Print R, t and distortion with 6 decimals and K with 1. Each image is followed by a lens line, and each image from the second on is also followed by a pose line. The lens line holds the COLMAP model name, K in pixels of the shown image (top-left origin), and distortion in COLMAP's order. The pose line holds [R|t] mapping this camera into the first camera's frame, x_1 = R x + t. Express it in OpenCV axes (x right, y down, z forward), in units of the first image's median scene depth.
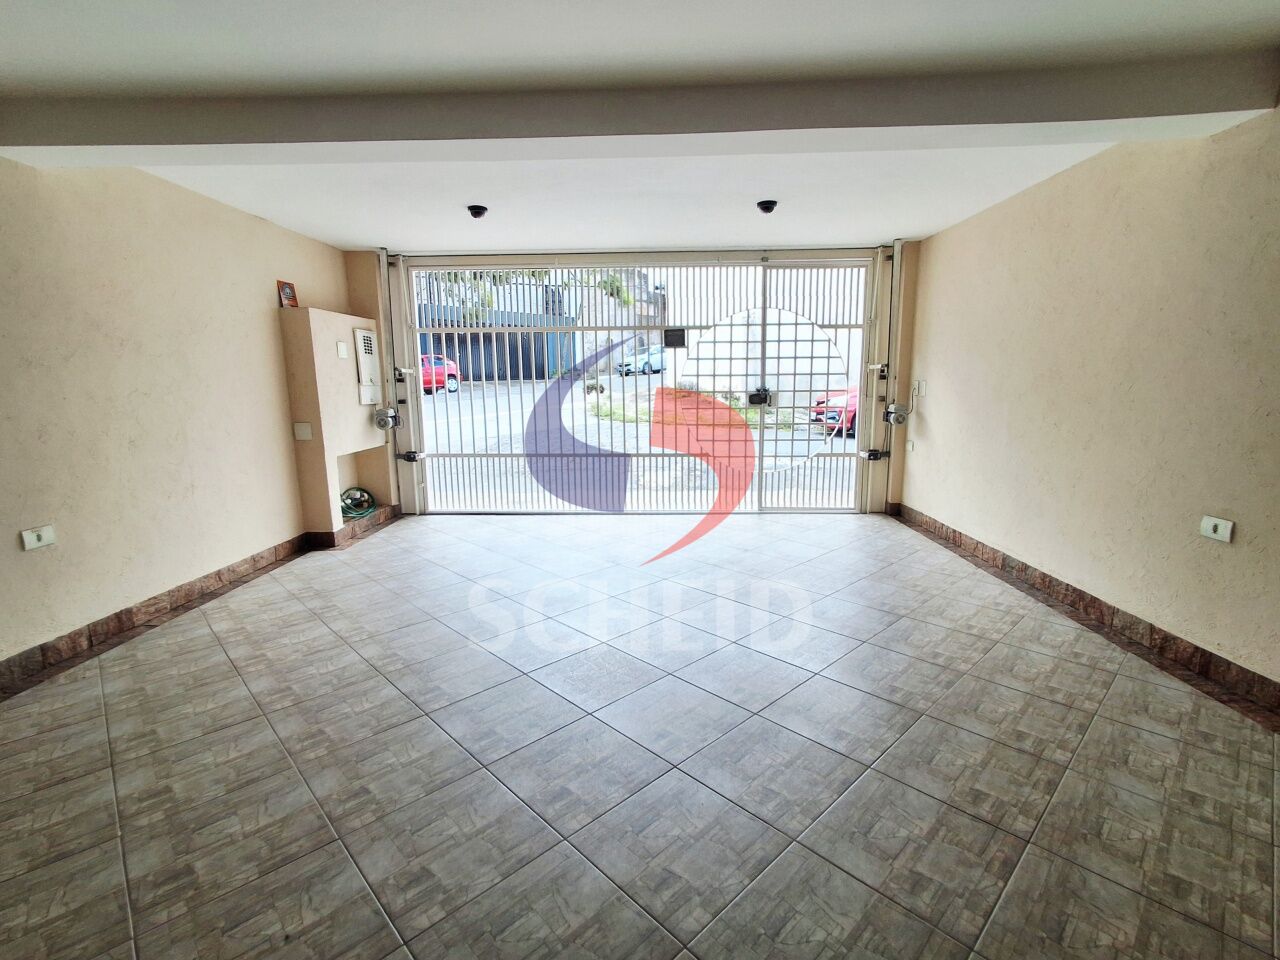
lens RADIAL K [[649.2, 0, 640.0], [0, 649.2, 480.0], [0, 0, 1]] dist [0.041184, 0.000255]
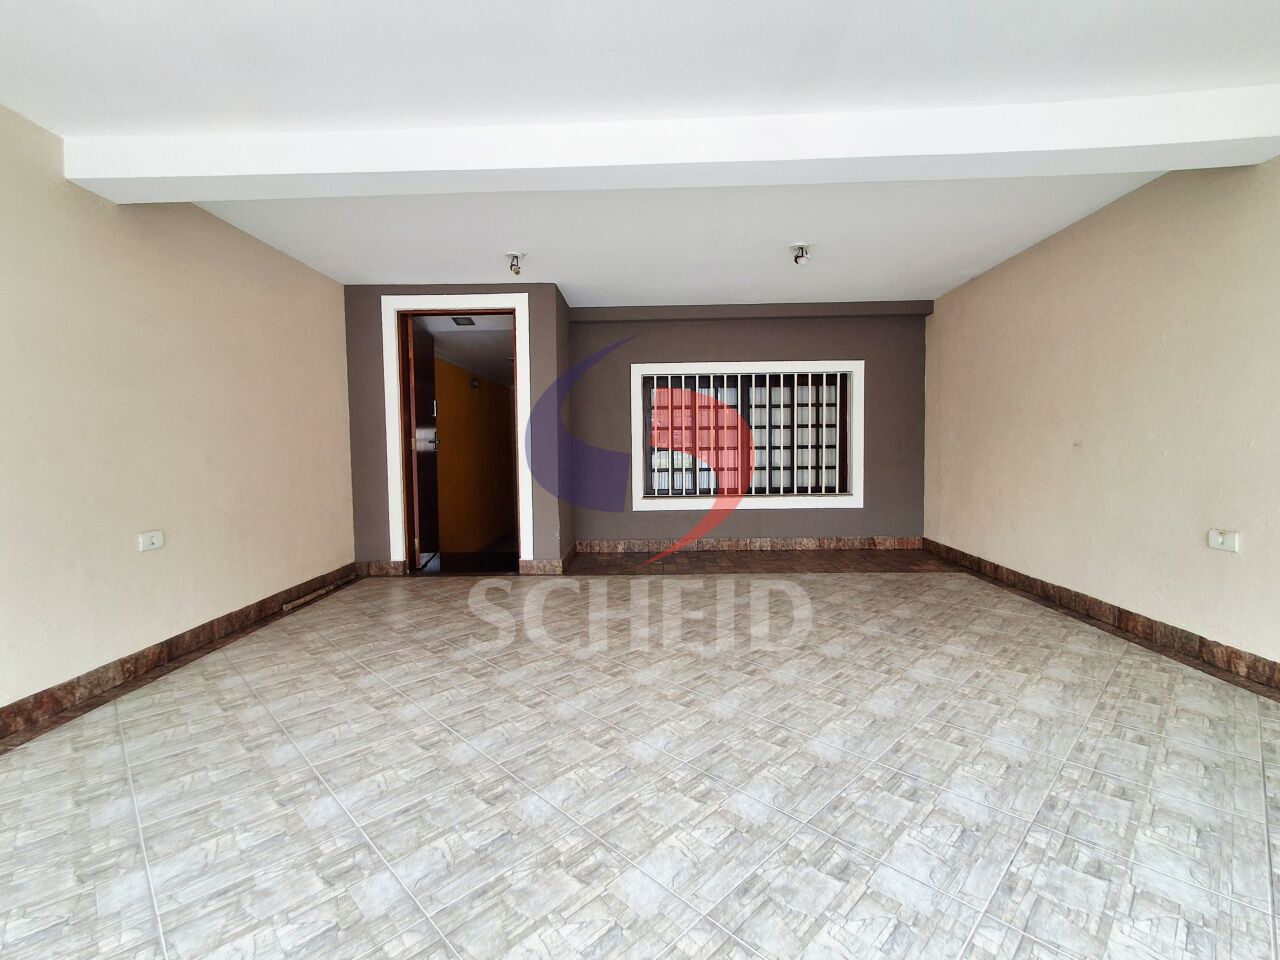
lens RADIAL K [[649.2, 0, 640.0], [0, 649.2, 480.0], [0, 0, 1]] dist [0.041184, 0.000255]
pose [[-0.999649, 0.026082, -0.004594, -0.007798], [0.024560, 0.977874, 0.207747, -0.230703], [0.009911, 0.207561, -0.978172, 1.913450]]
